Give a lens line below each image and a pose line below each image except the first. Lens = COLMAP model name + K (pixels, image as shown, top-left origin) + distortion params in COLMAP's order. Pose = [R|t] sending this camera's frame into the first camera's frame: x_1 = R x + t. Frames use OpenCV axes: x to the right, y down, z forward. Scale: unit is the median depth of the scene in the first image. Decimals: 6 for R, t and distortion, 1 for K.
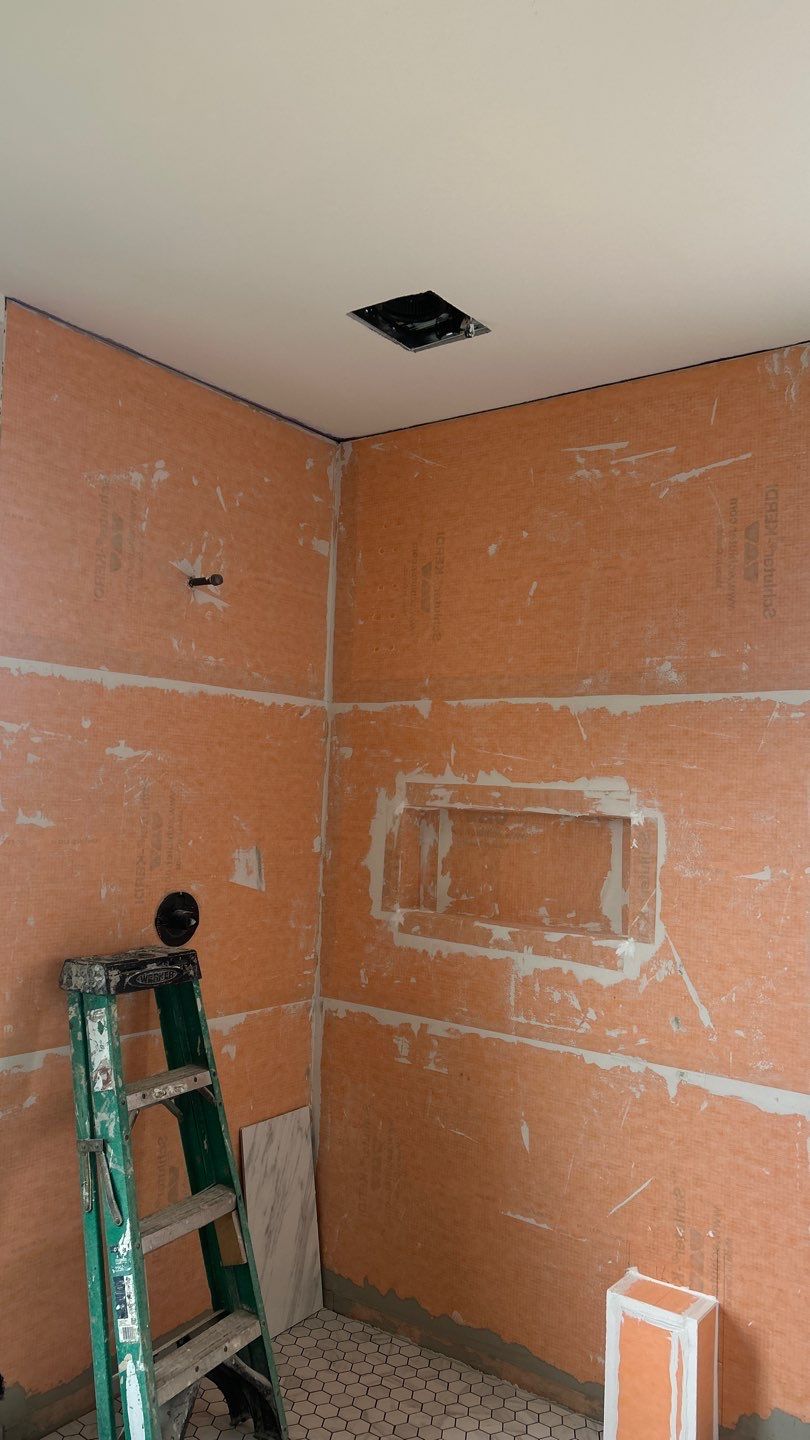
lens RADIAL K [[1079.4, 0, 405.4], [0, 1079.4, 725.6], [0, 0, 1]] dist [0.044288, -0.051447]
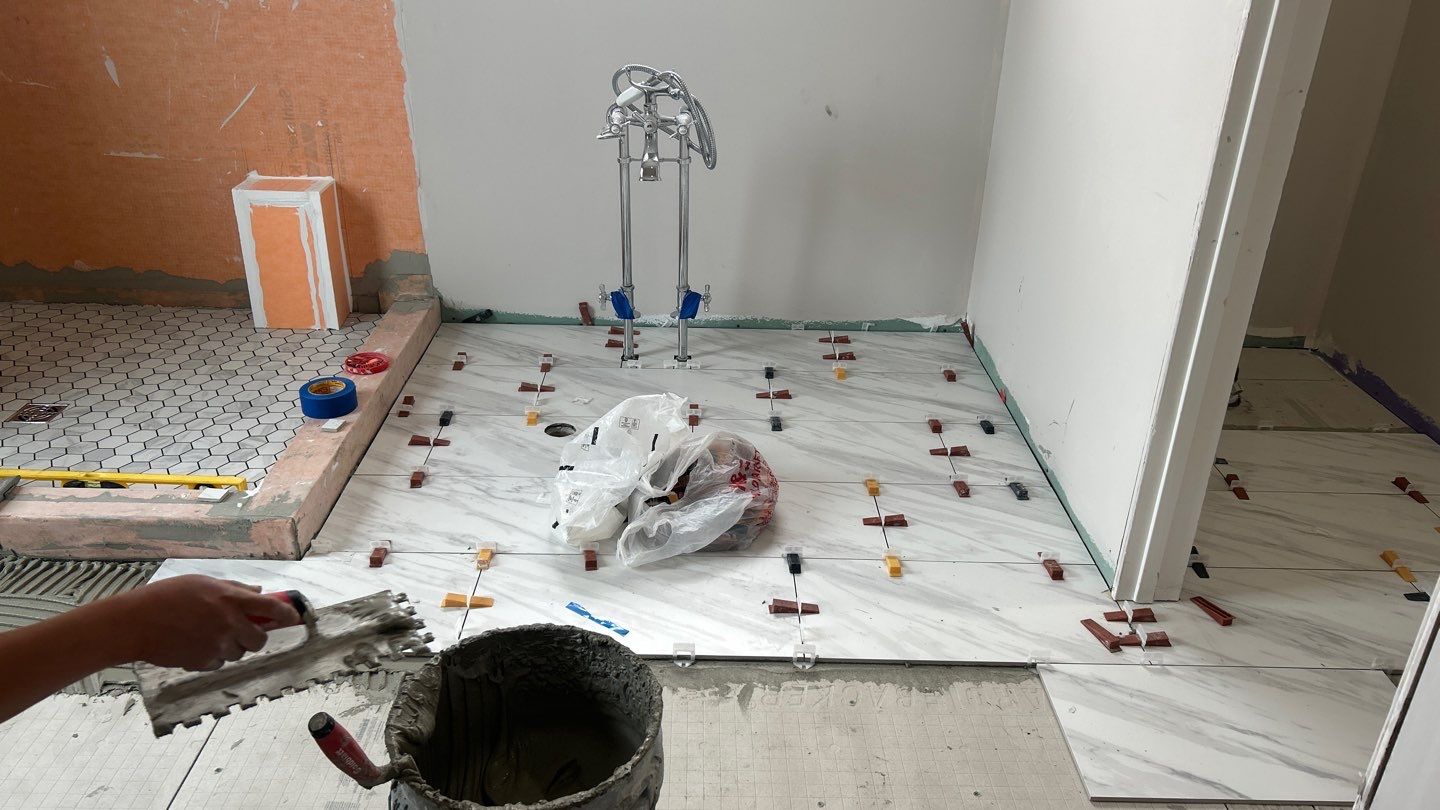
lens RADIAL K [[1087.4, 0, 718.2], [0, 1087.4, 401.2], [0, 0, 1]] dist [0.026597, -0.002687]
pose [[0.799540, -0.274638, 0.534144, -0.060190], [-0.033862, 0.867304, 0.496625, 0.131597], [-0.599657, -0.415159, 0.684145, -0.109331]]
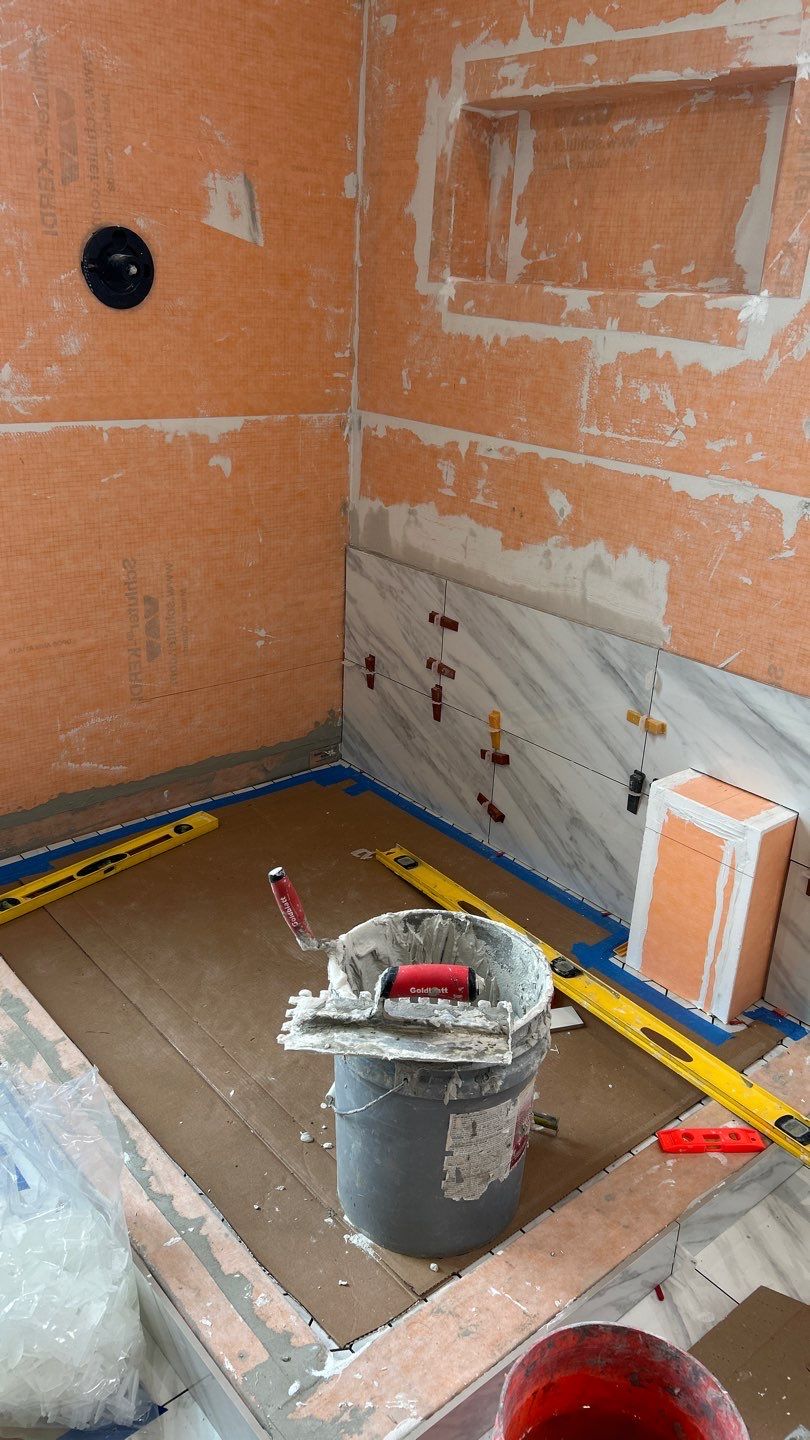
lens RADIAL K [[1087.4, 0, 401.1], [0, 1087.4, 729.6], [0, 0, 1]] dist [0.026597, -0.002687]
pose [[0.971470, 0.095820, -0.216942, 0.159683], [0.005297, 0.905751, 0.423777, 0.151253], [0.237102, -0.412836, 0.879403, 0.285229]]
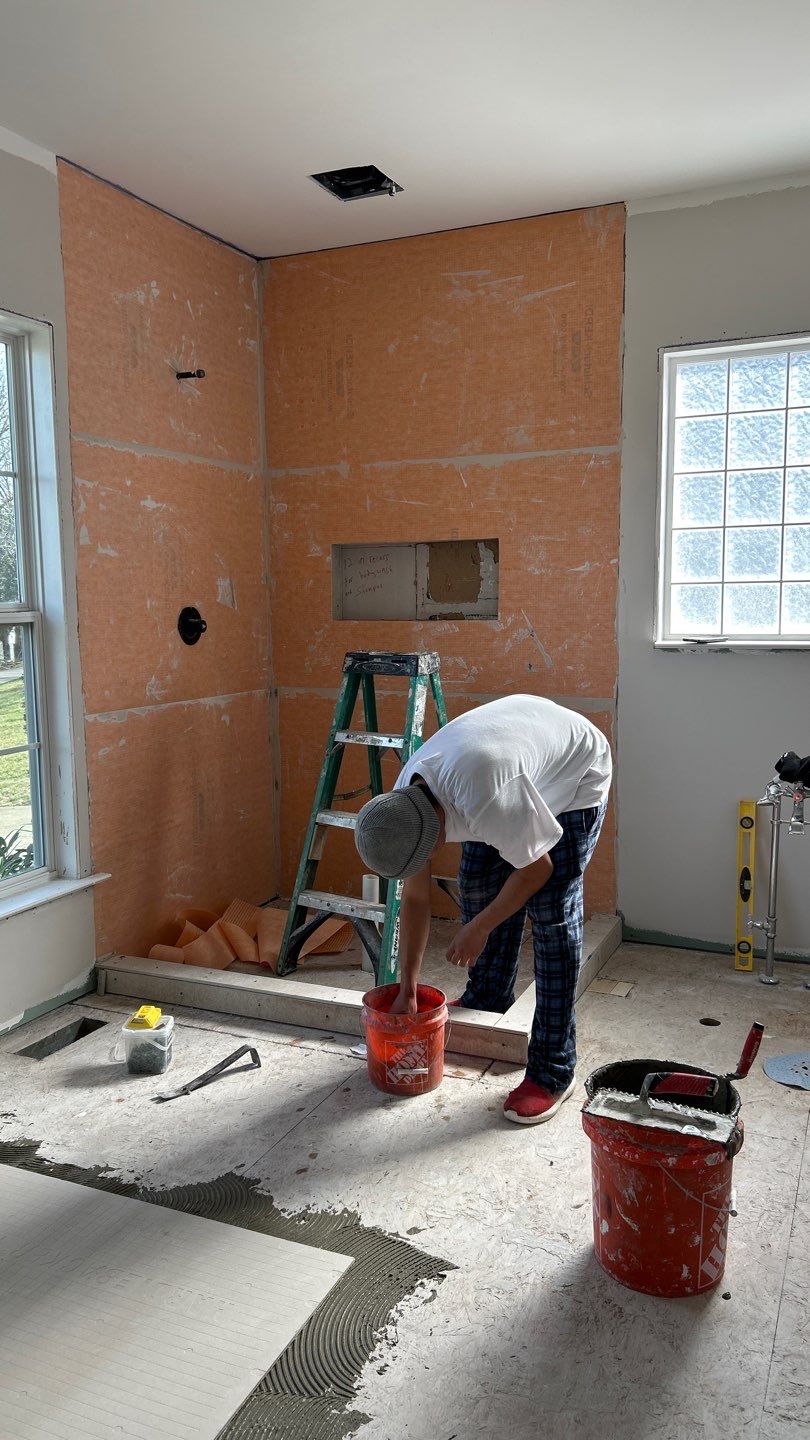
lens RADIAL K [[1078.7, 0, 398.5], [0, 1078.7, 754.1], [0, 0, 1]] dist [0.043176, -0.154517]
pose [[0.975867, -0.079083, 0.203544, -0.248516], [0.035195, 0.976892, 0.210814, 0.054636], [-0.215512, -0.198563, 0.956100, -0.451321]]
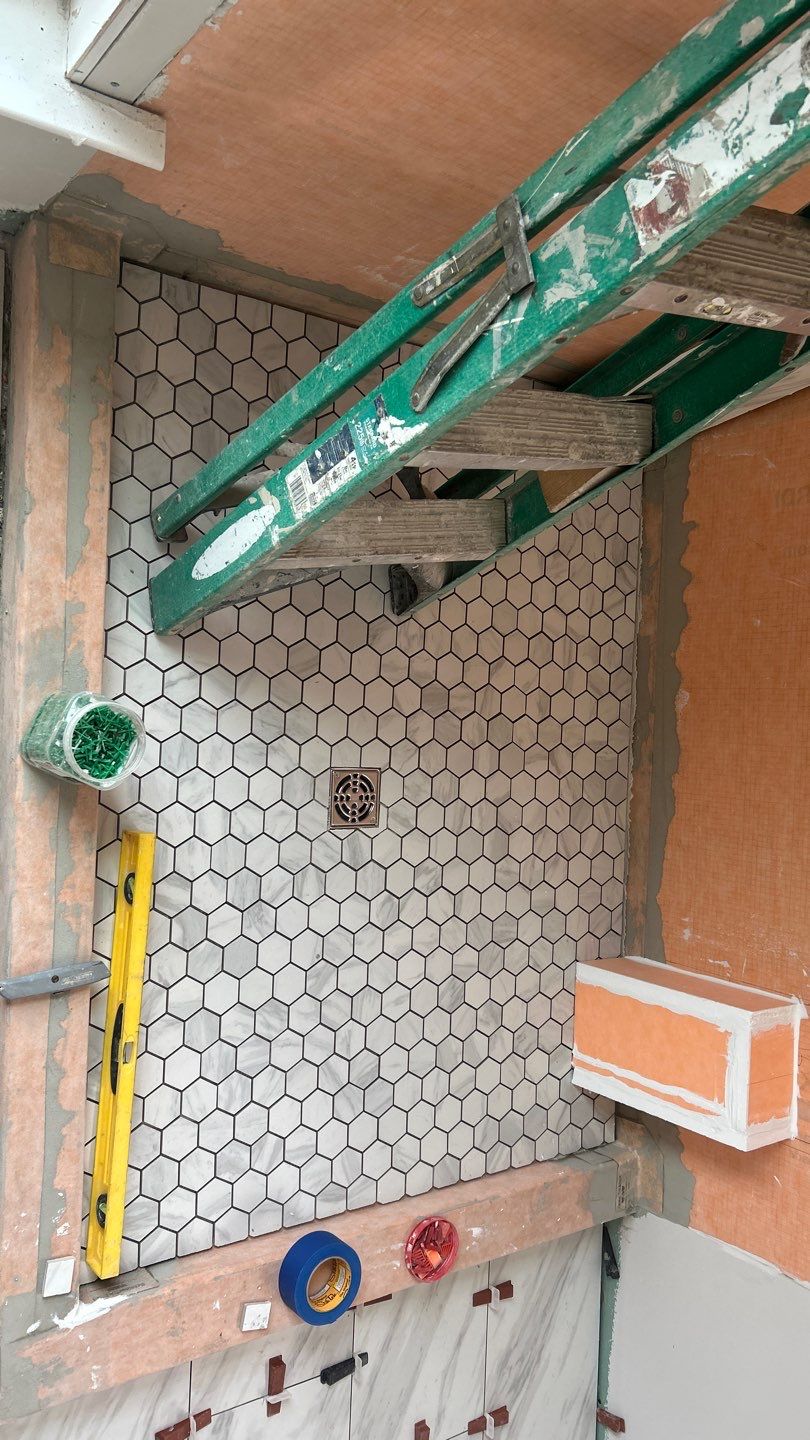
lens RADIAL K [[1088.0, 0, 388.3], [0, 1088.0, 725.0], [0, 0, 1]] dist [0.053323, -0.055000]
pose [[0.474679, 0.820187, 0.319332, -0.251592], [-0.517914, -0.033065, 0.854793, 0.060302], [0.711649, -0.571139, 0.409091, 0.605532]]
